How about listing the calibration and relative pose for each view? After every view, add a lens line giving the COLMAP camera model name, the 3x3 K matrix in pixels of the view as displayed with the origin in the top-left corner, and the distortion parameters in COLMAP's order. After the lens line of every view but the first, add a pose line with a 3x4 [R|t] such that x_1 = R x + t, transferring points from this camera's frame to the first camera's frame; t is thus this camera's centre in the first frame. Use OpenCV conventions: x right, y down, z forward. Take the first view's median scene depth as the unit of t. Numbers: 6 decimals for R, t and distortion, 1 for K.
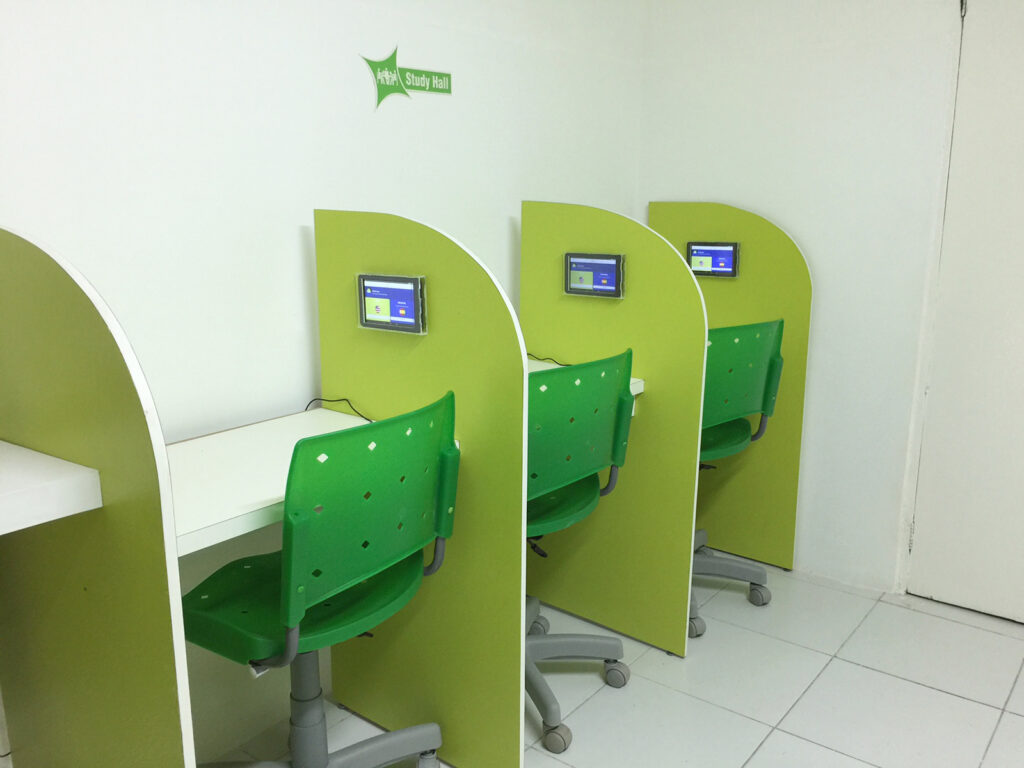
lens RADIAL K [[881.5, 0, 528.4], [0, 881.5, 362.6], [0, 0, 1]] dist [0.055923, -0.003529]
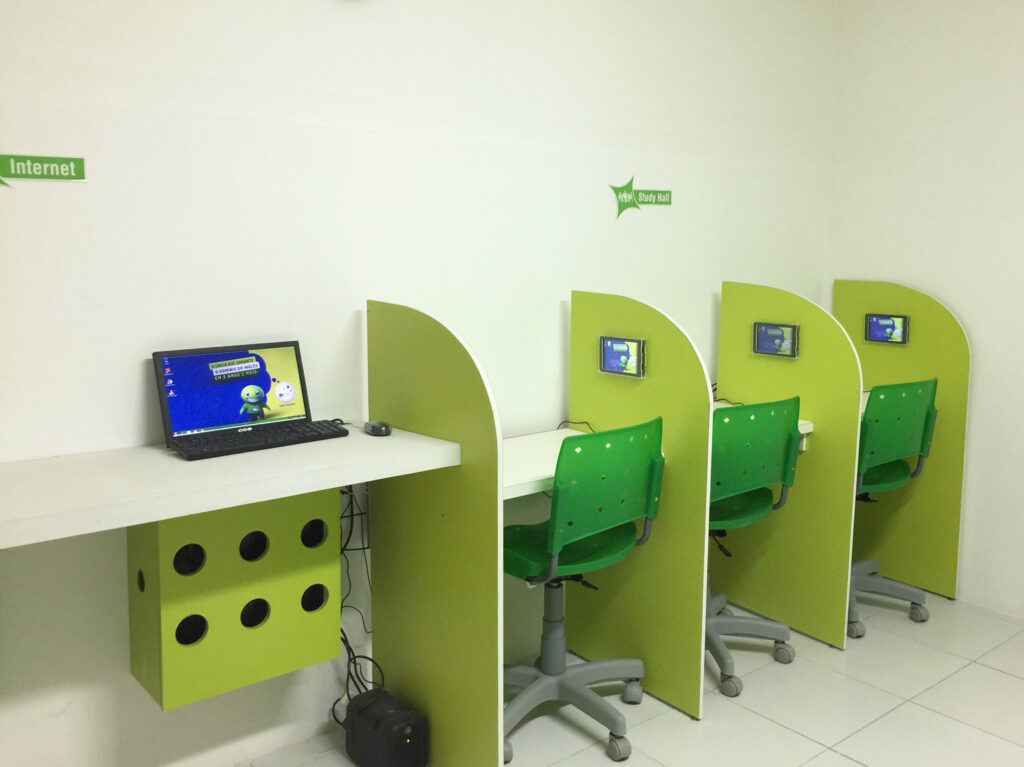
lens RADIAL K [[881.5, 0, 528.4], [0, 881.5, 362.1], [0, 0, 1]] dist [0.055923, -0.003529]
pose [[0.969634, 0.036693, -0.241793, 0.041749], [-0.051272, 0.997209, -0.054280, 0.025739], [0.239126, 0.065029, 0.968808, -0.390060]]
